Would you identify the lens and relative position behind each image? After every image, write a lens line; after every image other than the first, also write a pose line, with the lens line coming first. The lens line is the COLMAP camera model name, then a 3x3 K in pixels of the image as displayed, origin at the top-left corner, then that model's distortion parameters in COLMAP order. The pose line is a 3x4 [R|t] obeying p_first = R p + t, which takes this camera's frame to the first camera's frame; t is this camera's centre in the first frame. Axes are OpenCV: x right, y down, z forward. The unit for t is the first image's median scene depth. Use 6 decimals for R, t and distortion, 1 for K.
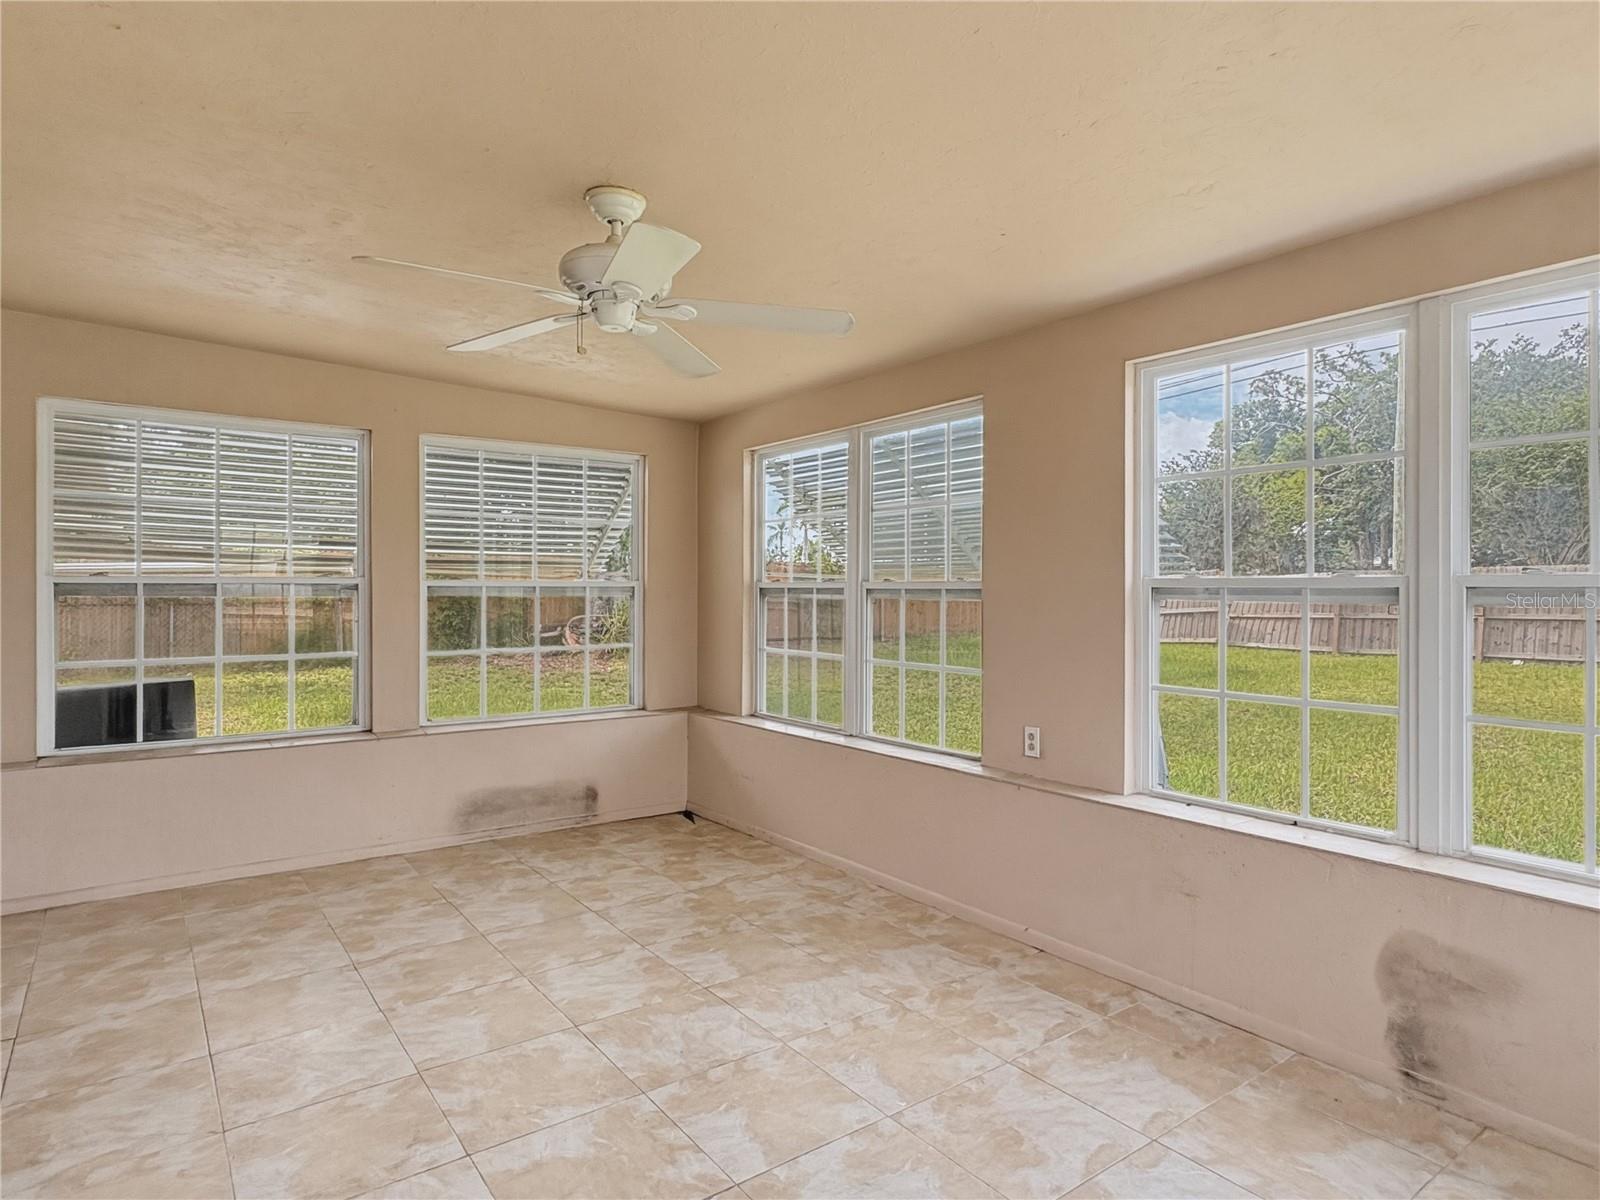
lens RADIAL K [[913.6, 0, 800.8], [0, 913.6, 591.3], [0, 0, 1]] dist [0.000684, 0.000820]
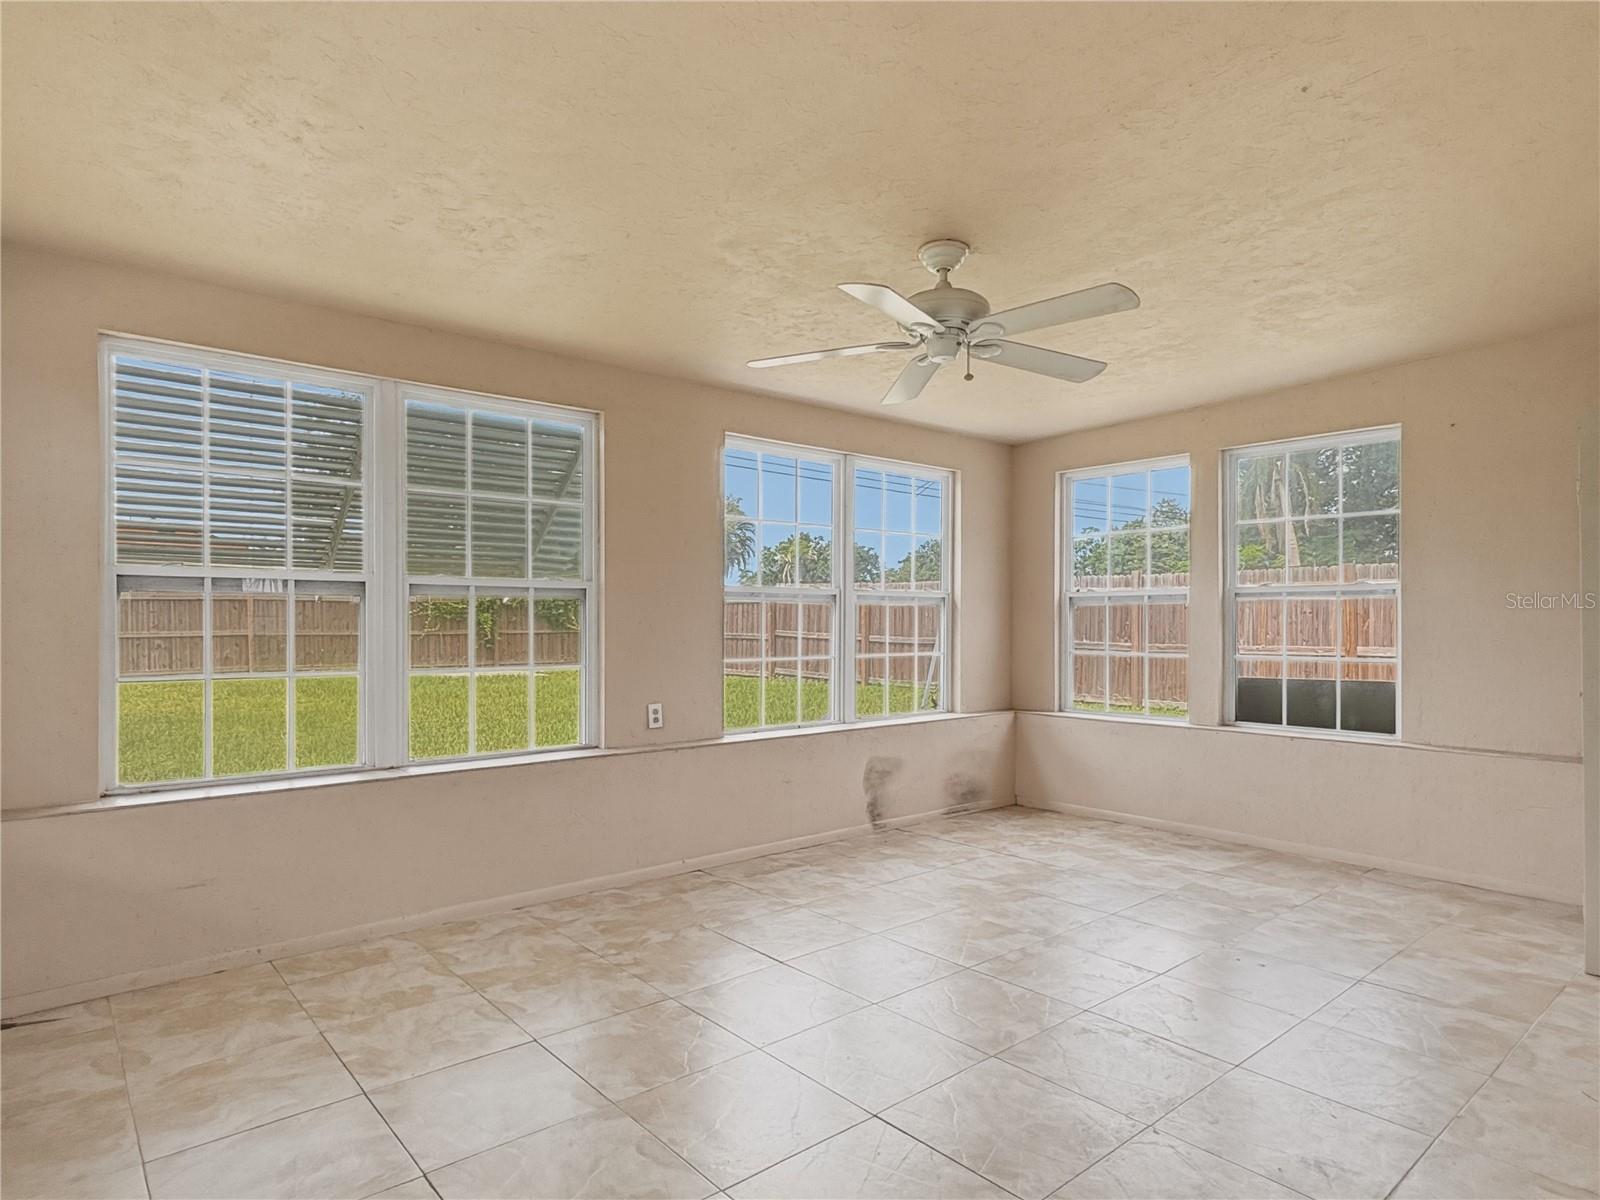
lens RADIAL K [[913.6, 0, 811.0], [0, 913.6, 627.2], [0, 0, 1]] dist [0.000684, 0.000820]
pose [[-0.074191, -0.012920, 0.997160, -0.964996], [-0.001737, 0.999916, 0.012826, 0.030711], [-0.997243, -0.000780, -0.074207, 0.878500]]
